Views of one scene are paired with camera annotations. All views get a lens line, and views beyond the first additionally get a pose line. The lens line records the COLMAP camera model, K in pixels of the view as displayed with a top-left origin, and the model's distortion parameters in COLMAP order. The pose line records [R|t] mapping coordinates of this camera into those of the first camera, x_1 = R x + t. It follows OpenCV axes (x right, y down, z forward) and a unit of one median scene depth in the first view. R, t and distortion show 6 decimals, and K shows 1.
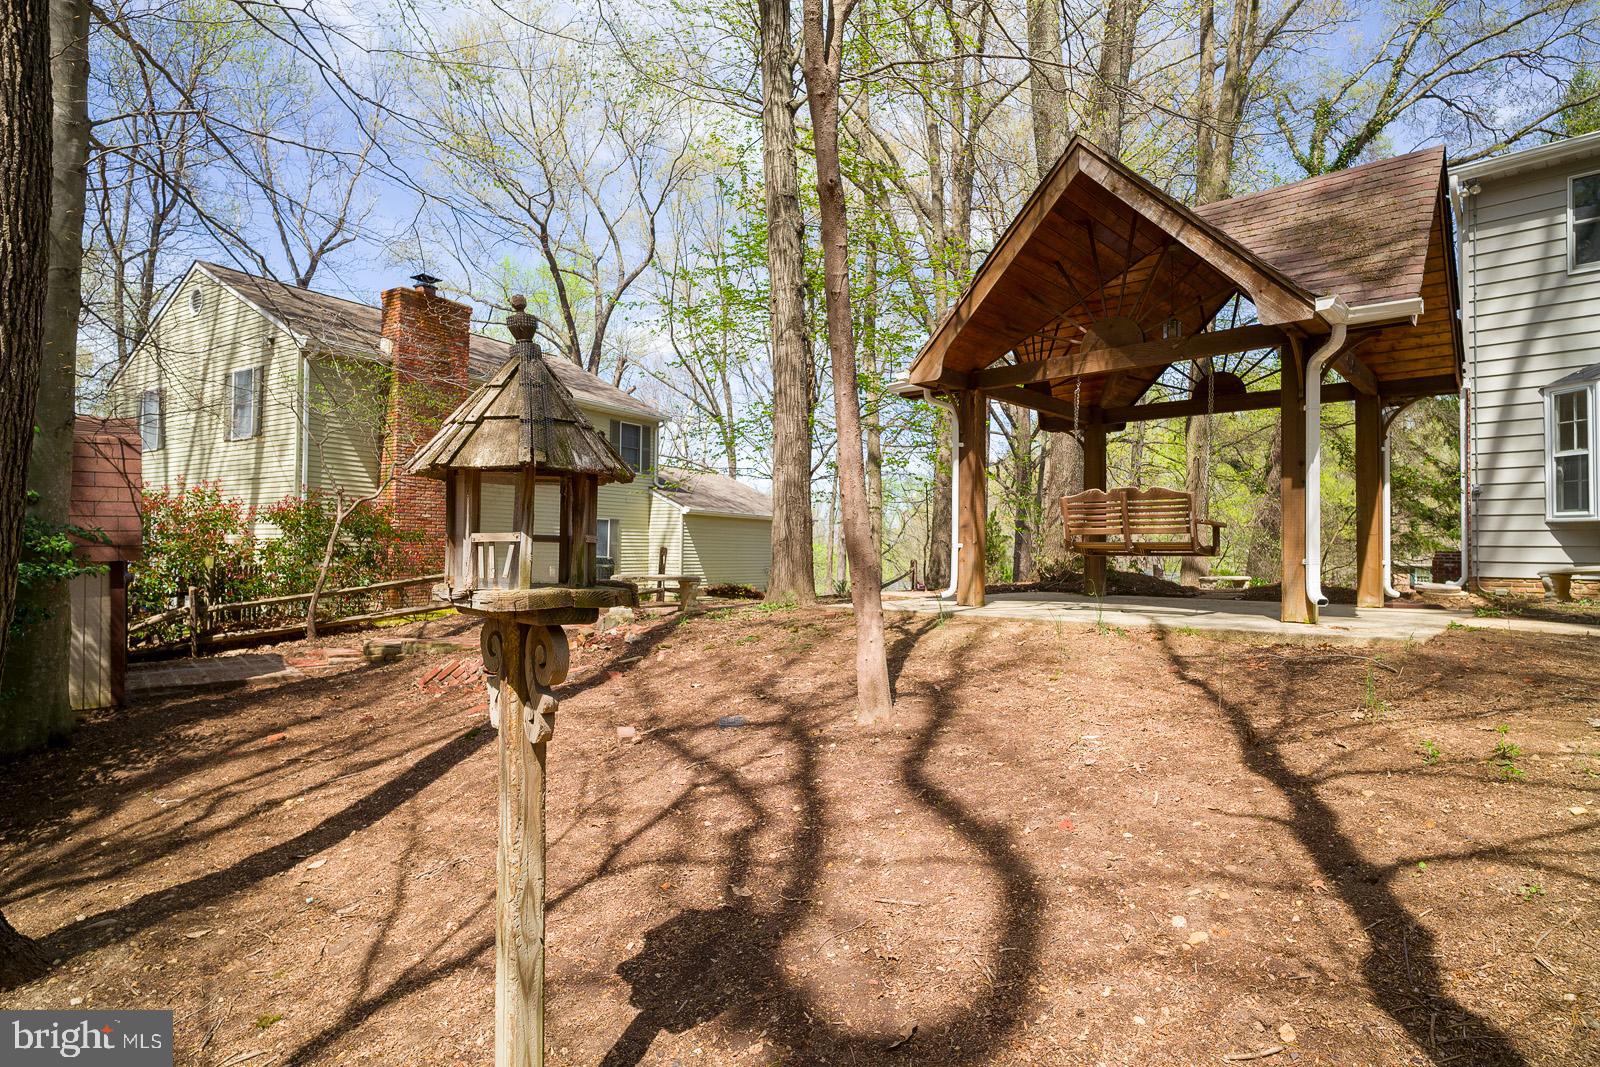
lens RADIAL K [[828.5, 0, 805.3], [0, 828.5, 539.9], [0, 0, 1]] dist [-0.003801, 0.002278]
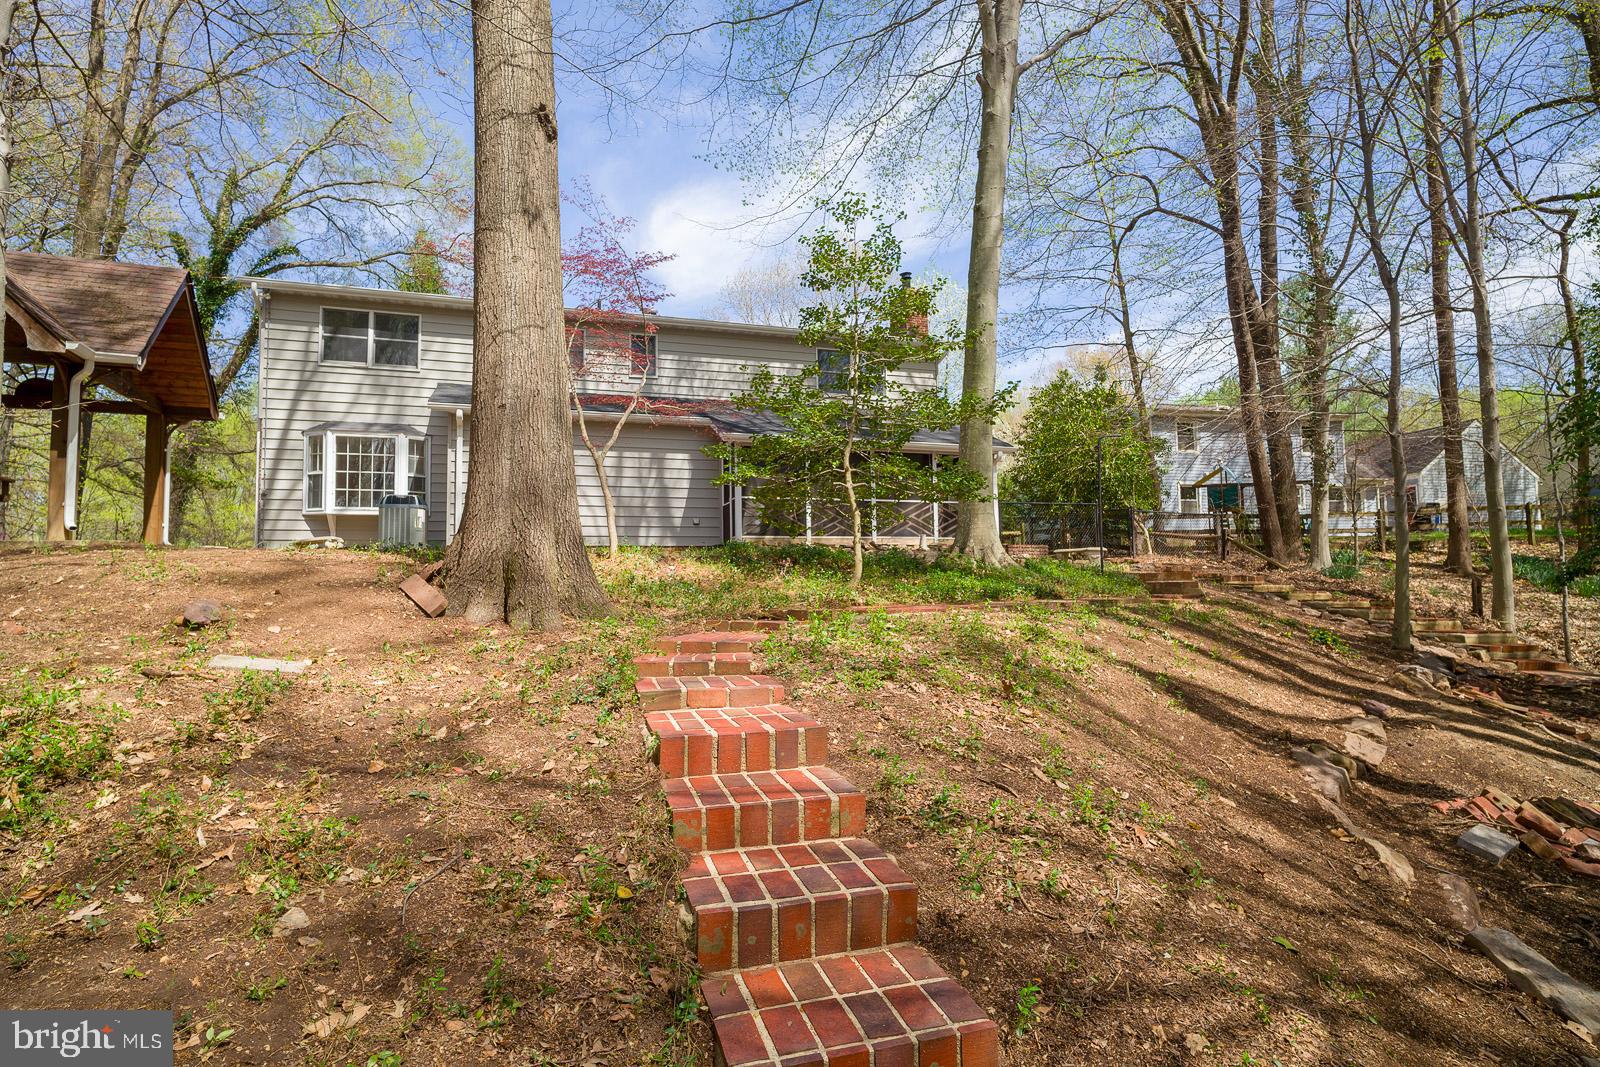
lens RADIAL K [[828.5, 0, 800.9], [0, 828.5, 536.4], [0, 0, 1]] dist [-0.003801, 0.002278]
pose [[0.439207, 0.038031, 0.897580, -0.112362], [0.007934, 0.998900, -0.046207, 0.100108], [-0.898351, 0.027416, 0.438423, -0.555176]]
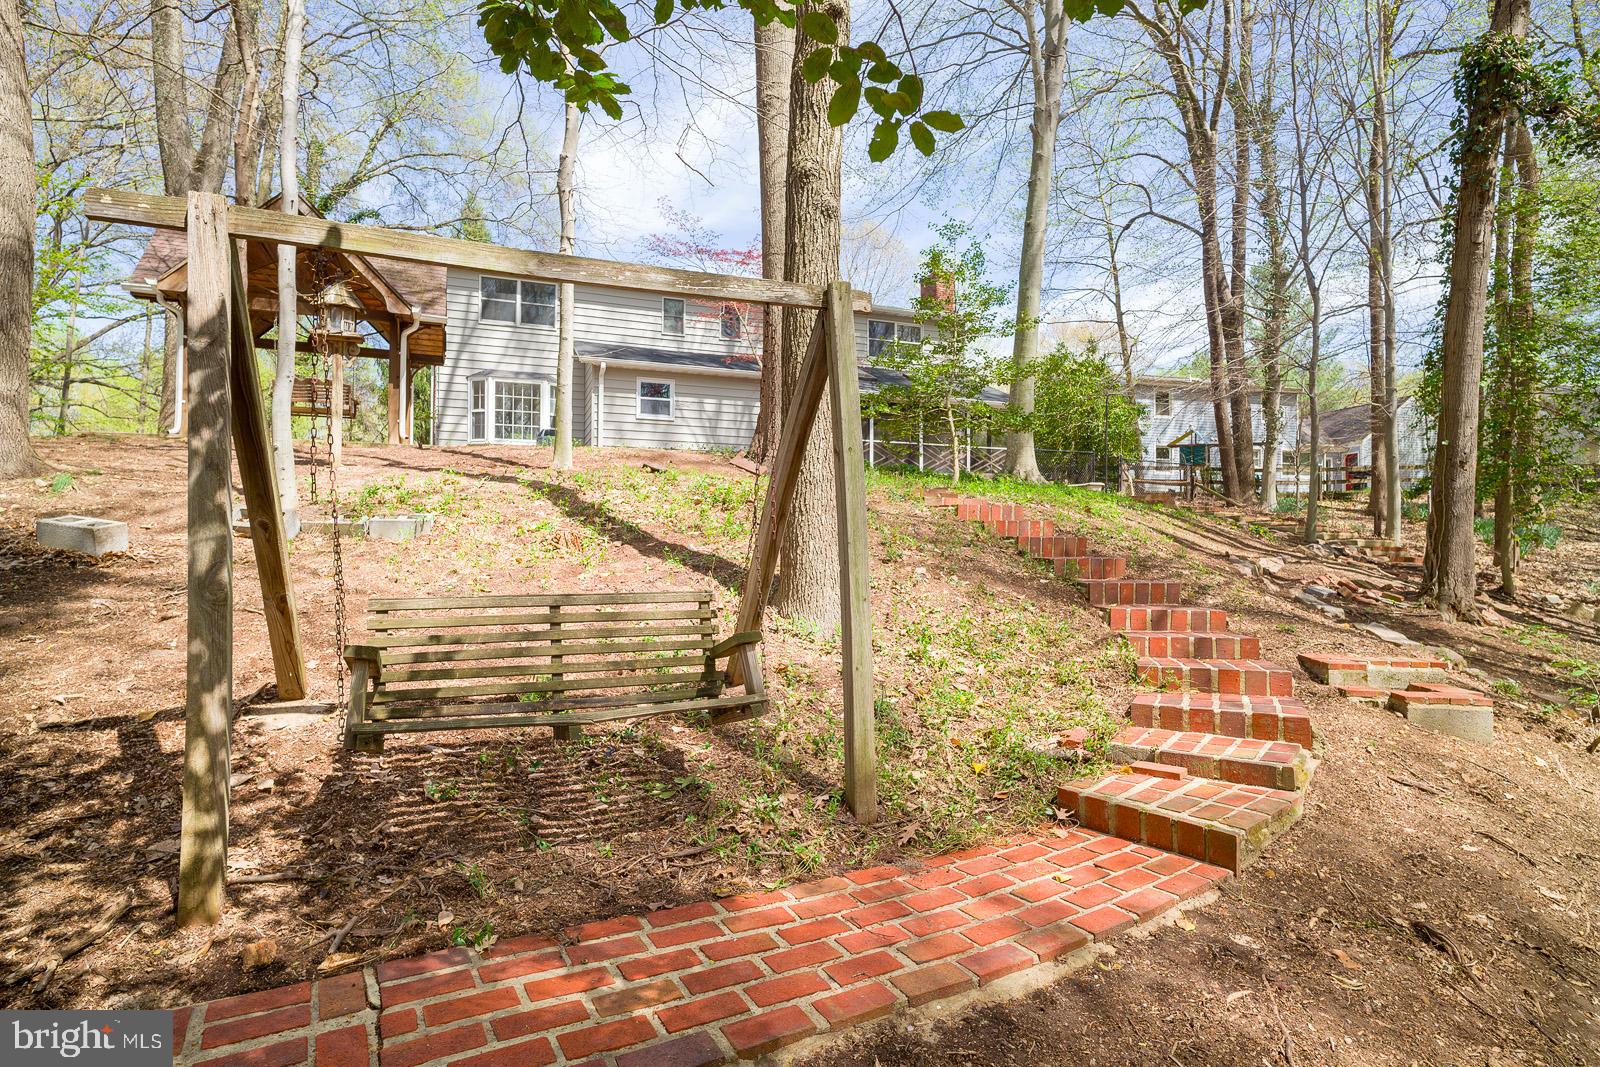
lens RADIAL K [[828.5, 0, 797.8], [0, 828.5, 537.4], [0, 0, 1]] dist [-0.003801, 0.002278]
pose [[0.410038, 0.007701, 0.912036, -0.584574], [-0.012262, 0.999921, -0.002930, 0.196258], [-0.911986, -0.009982, 0.410099, -0.537932]]
